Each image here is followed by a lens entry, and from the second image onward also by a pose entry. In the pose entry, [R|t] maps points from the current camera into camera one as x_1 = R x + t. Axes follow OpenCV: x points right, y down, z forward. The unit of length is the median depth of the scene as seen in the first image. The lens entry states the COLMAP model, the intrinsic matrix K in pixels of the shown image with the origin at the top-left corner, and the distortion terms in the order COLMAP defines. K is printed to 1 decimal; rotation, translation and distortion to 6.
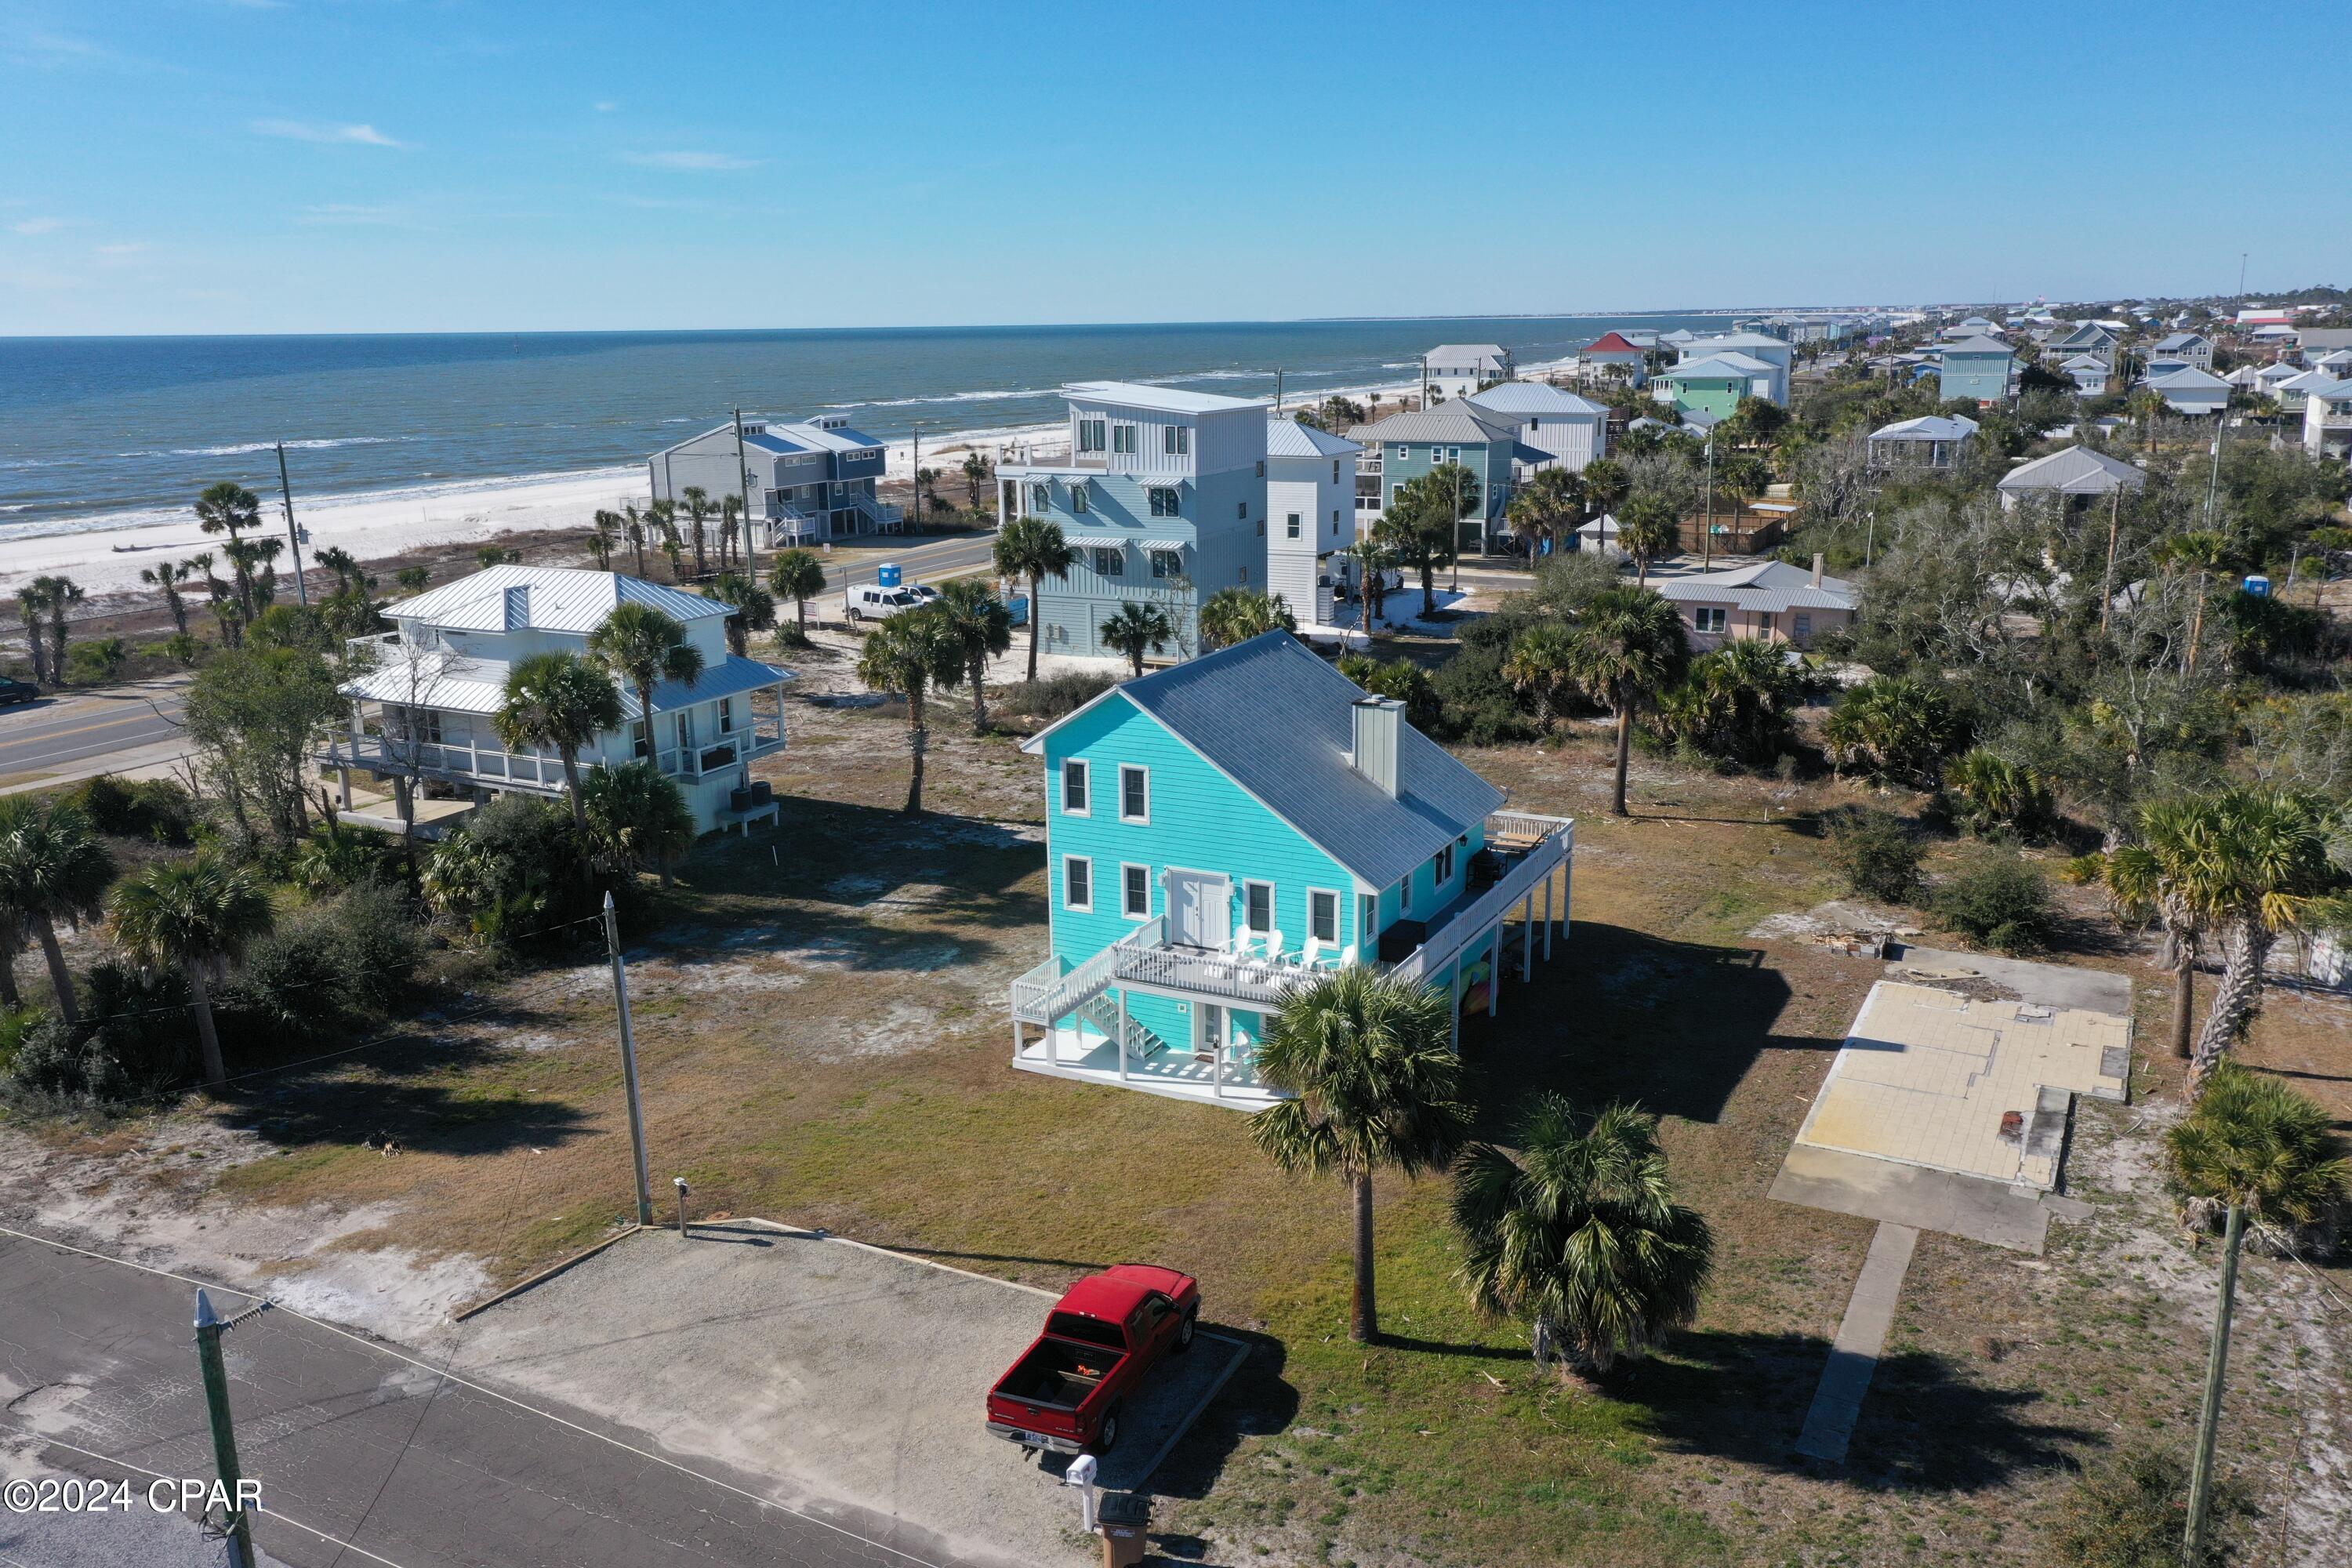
lens RADIAL K [[1865.9, 0, 1176.0], [0, 1865.9, 784.0], [0, 0, 1]] dist [0.018443, 0.005677]
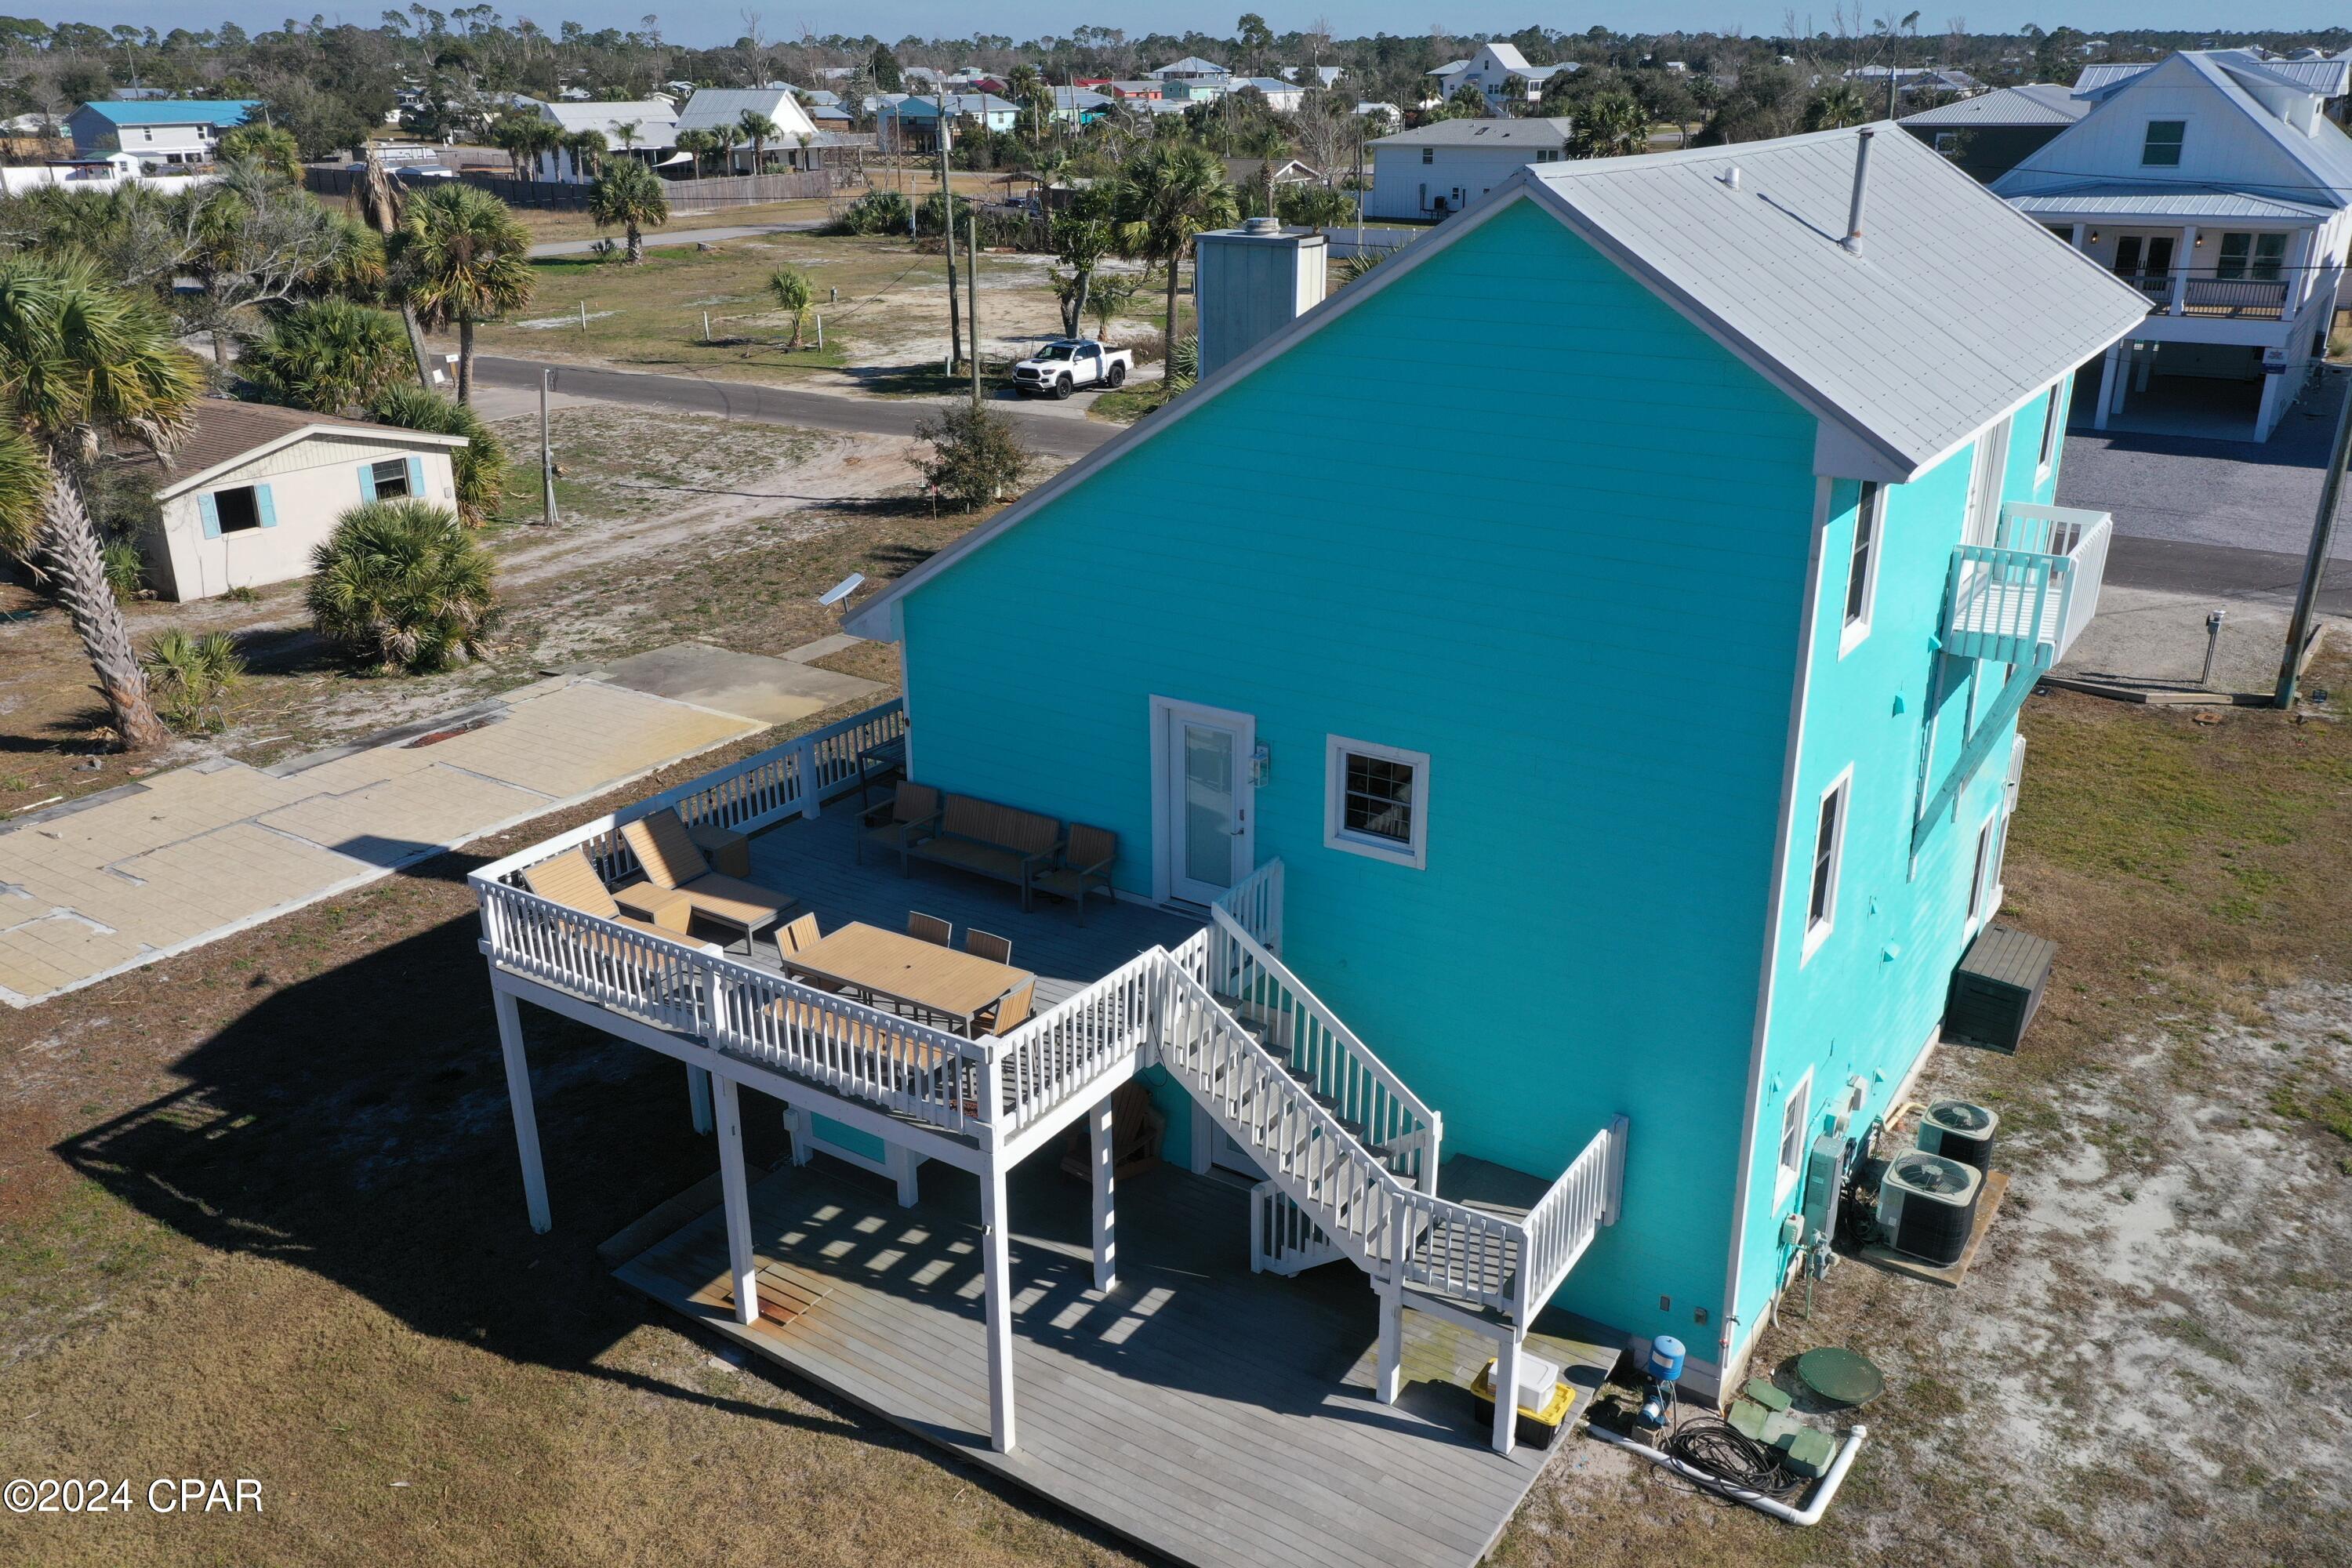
lens RADIAL K [[1870.0, 0, 1169.0], [0, 1870.0, 786.5], [0, 0, 1]] dist [0.024044, 0.002237]
pose [[-0.993981, -0.014774, 0.108547, 0.067996], [0.050259, 0.818930, 0.571689, -0.145936], [-0.097339, 0.573704, -0.813258, 1.148869]]
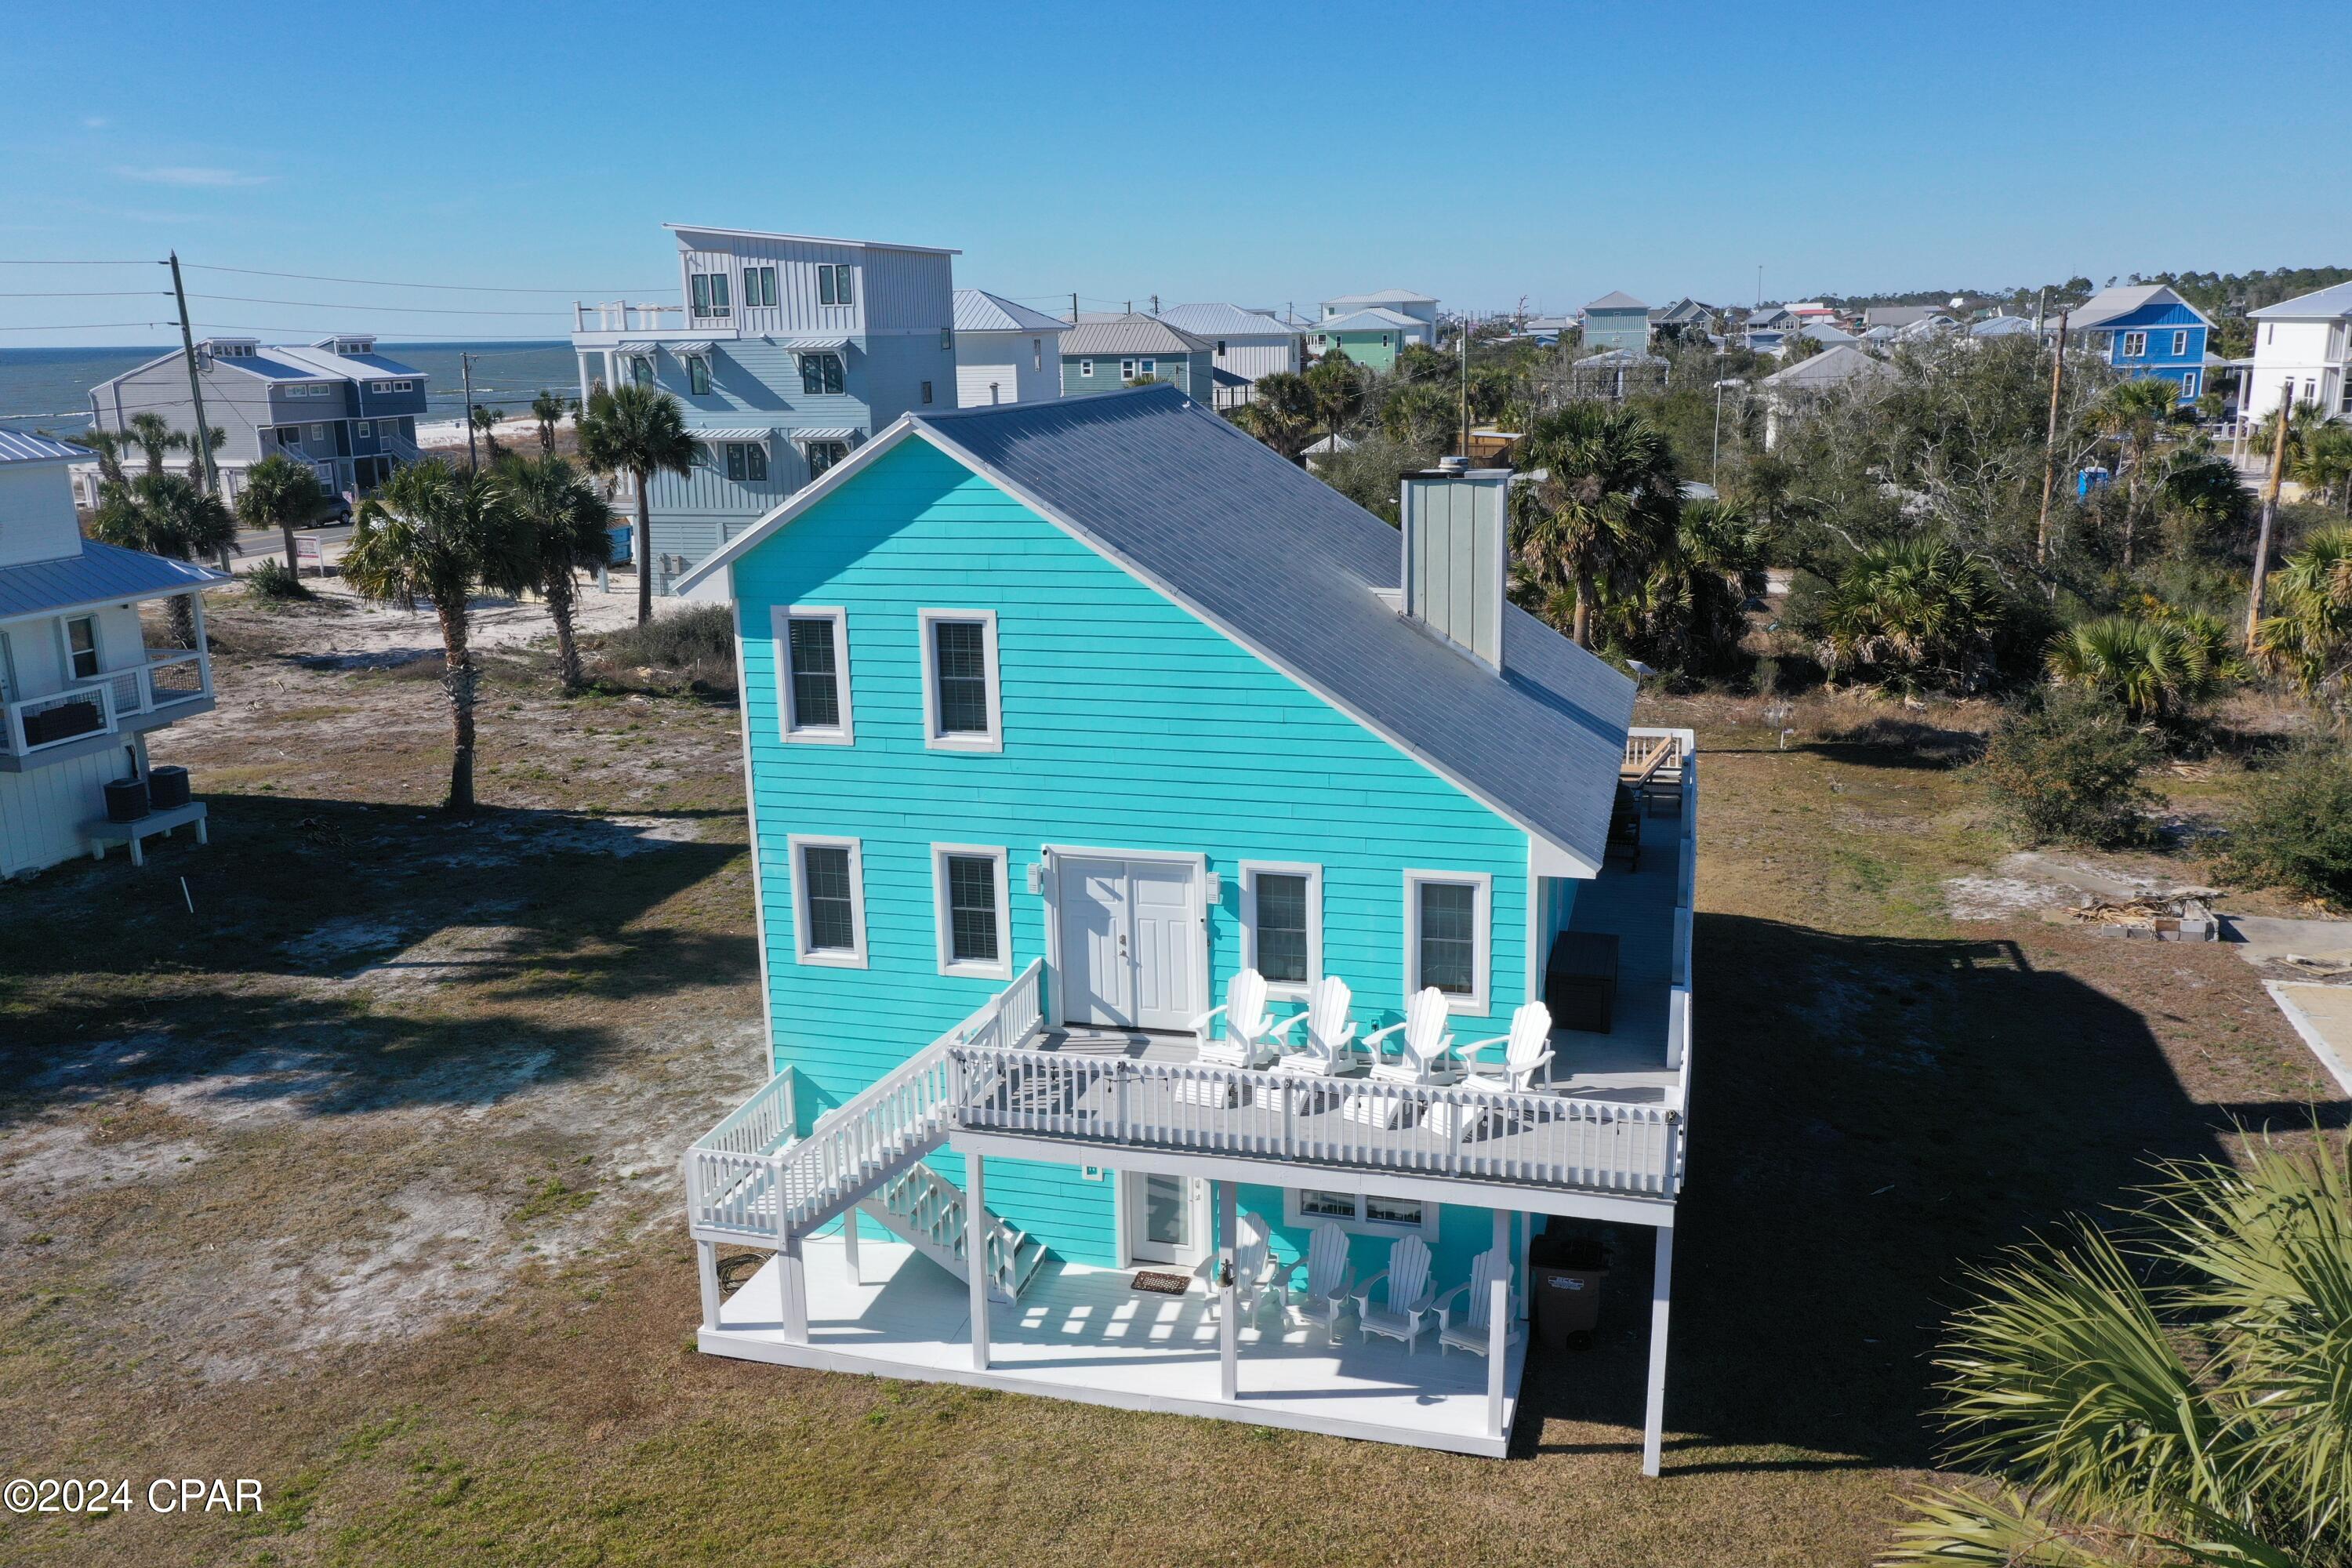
lens RADIAL K [[1865.9, 0, 1176.0], [0, 1865.9, 784.0], [0, 0, 1]] dist [0.018443, 0.005677]
pose [[0.977130, -0.054138, 0.205638, -0.050097], [0.055575, 0.998454, -0.001214, 0.025523], [-0.205254, 0.012615, 0.978627, 0.457313]]
